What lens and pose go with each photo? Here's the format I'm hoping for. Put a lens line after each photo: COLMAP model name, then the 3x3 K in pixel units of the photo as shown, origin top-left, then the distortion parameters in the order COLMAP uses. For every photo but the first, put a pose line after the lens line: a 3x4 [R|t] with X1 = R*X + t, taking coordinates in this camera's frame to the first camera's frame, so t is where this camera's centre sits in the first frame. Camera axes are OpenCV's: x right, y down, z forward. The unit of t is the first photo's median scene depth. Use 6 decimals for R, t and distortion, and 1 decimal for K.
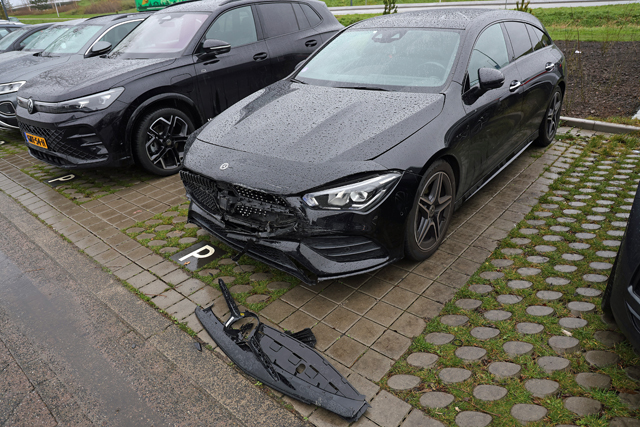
lens RADIAL K [[441.1, 0, 320.0], [0, 441.1, 213.5], [0, 0, 1]] dist [-0.094263, 0.069827]
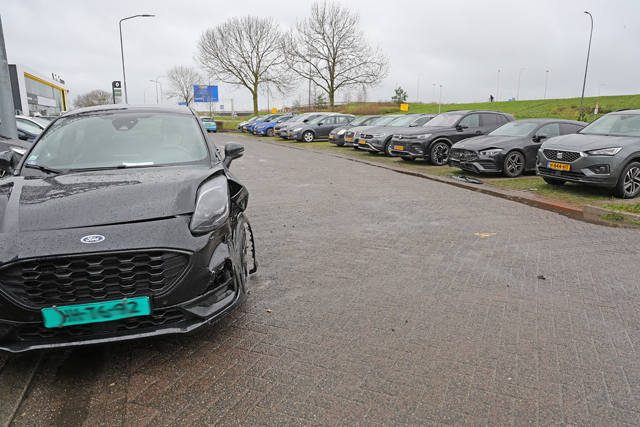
lens RADIAL K [[441.1, 0, 320.0], [0, 441.1, 213.5], [0, 0, 1]] dist [-0.094263, 0.069827]
pose [[0.873263, 0.160136, -0.460183, 0.397001], [-0.259699, 0.952088, -0.161507, 0.987326], [0.412272, 0.260547, 0.873010, -1.973765]]
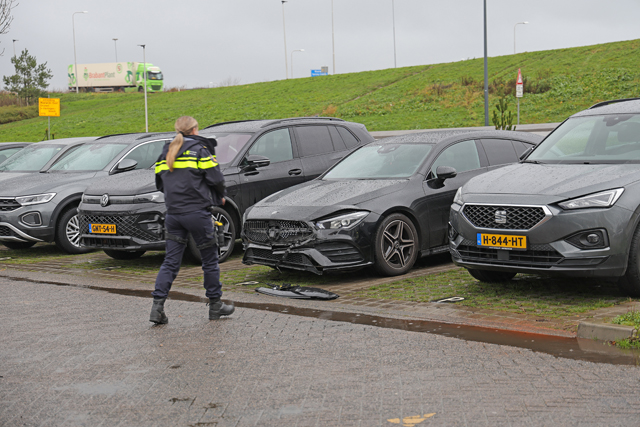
lens RADIAL K [[1230.0, 0, 320.0], [0, 1230.0, 213.5], [0, 0, 1]] dist [0.297632, 0.012928]
pose [[0.995085, 0.009188, -0.098600, 0.284567], [-0.044600, 0.930569, -0.363390, 1.055735], [0.088415, 0.366001, 0.926405, -2.238182]]
